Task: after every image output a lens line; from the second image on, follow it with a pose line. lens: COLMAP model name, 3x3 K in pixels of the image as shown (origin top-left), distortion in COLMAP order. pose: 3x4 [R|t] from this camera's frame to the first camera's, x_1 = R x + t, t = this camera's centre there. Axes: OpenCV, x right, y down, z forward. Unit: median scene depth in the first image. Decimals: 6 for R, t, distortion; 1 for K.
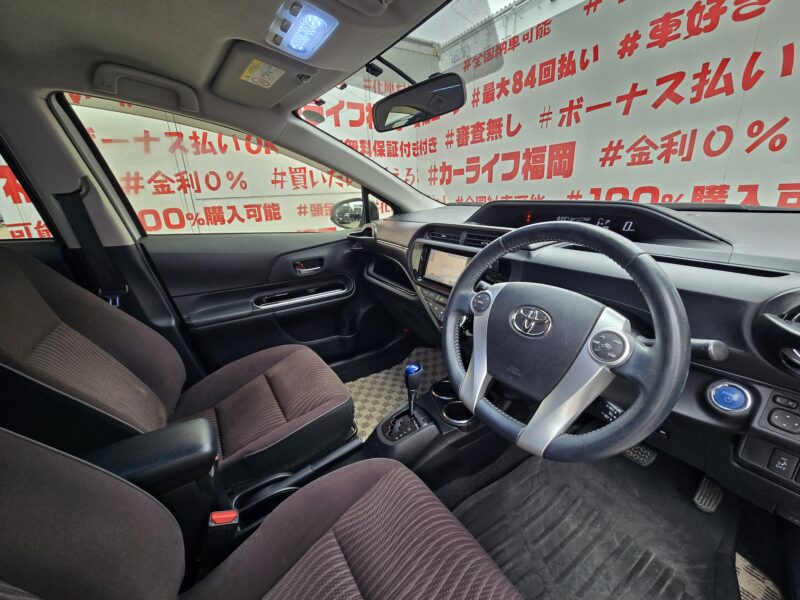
lens RADIAL K [[324.1, 0, 399.2], [0, 324.1, 295.8], [0, 0, 1]] dist [0.002986, -0.002095]
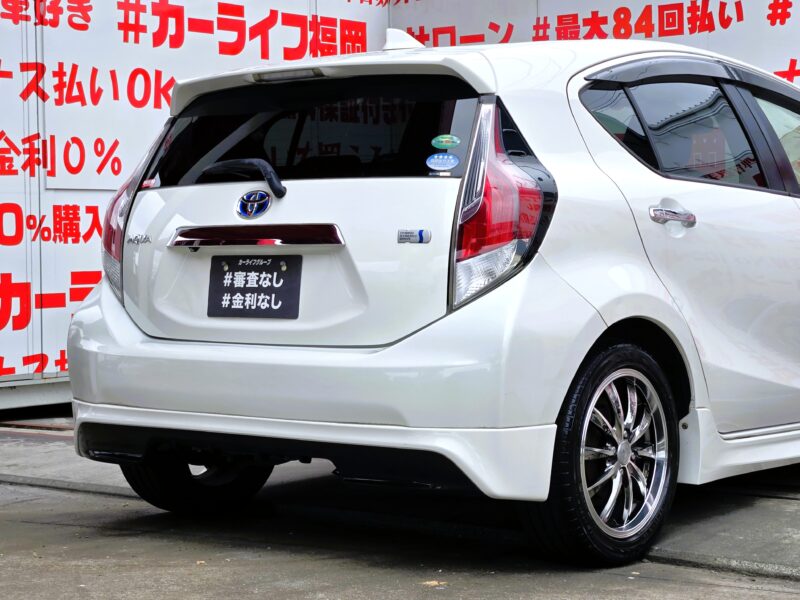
lens RADIAL K [[1716.6, 0, 412.4], [0, 1716.6, 321.0], [0, 0, 1]] dist [0.025723, 0.000000]
pose [[0.942100, 0.015903, 0.334955, -1.001684], [0.074684, 0.963836, -0.255819, 0.615535], [-0.326910, 0.266023, 0.906842, -1.518974]]
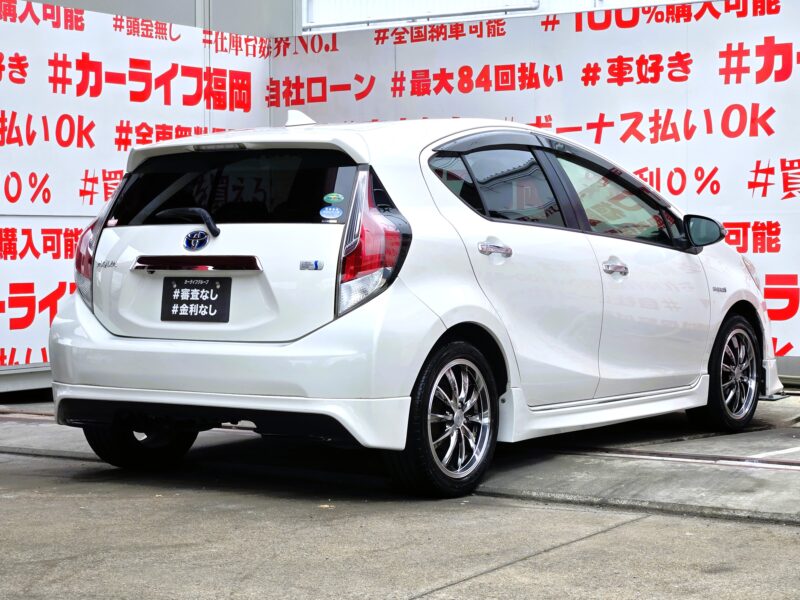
lens RADIAL K [[1716.6, 0, 410.9], [0, 1716.6, 340.8], [0, 0, 1]] dist [0.025723, 0.000000]
pose [[0.910533, 0.014355, 0.413186, -1.258207], [0.093760, 0.966189, -0.240184, 0.770606], [-0.402664, 0.257436, 0.878401, -2.059850]]
